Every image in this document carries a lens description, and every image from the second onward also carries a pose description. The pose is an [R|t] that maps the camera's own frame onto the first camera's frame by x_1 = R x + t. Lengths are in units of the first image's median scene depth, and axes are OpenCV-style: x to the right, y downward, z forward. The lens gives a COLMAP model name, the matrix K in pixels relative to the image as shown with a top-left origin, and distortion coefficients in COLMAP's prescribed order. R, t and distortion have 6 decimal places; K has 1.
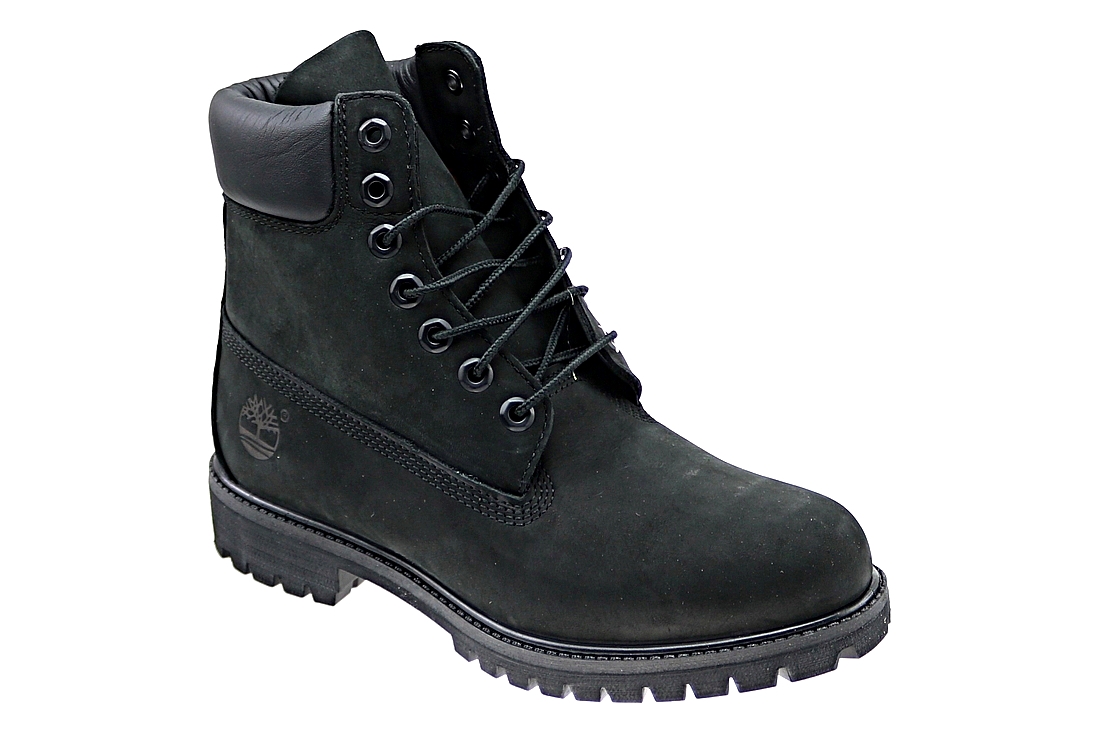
lens RADIAL K [[572.4, 0, 550.0], [0, 572.4, 367.0], [0, 0, 1]] dist [-0.001765, 0.000446]
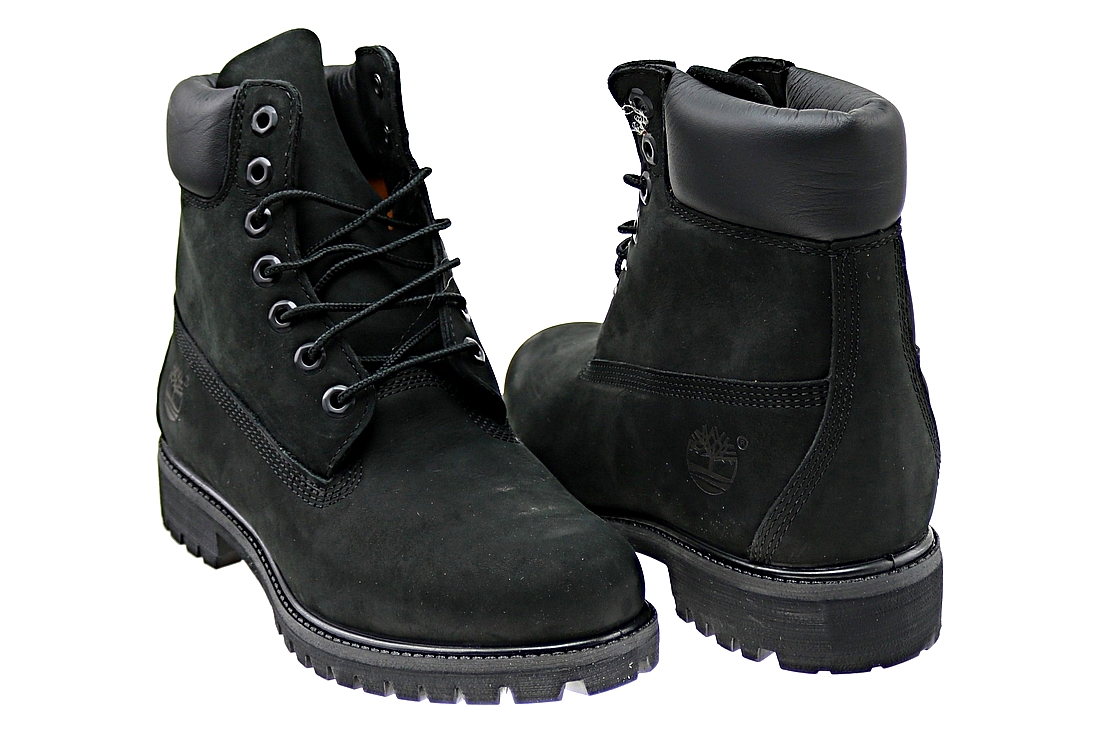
lens RADIAL K [[568.1, 0, 549.9], [0, 568.1, 408.3], [0, 0, 1]] dist [0.000356, -0.000158]
pose [[0.981415, 0.158218, -0.108588, 0.405749], [-0.158674, 0.987321, 0.004478, 0.028221], [0.107920, 0.012835, 0.994077, 0.024336]]
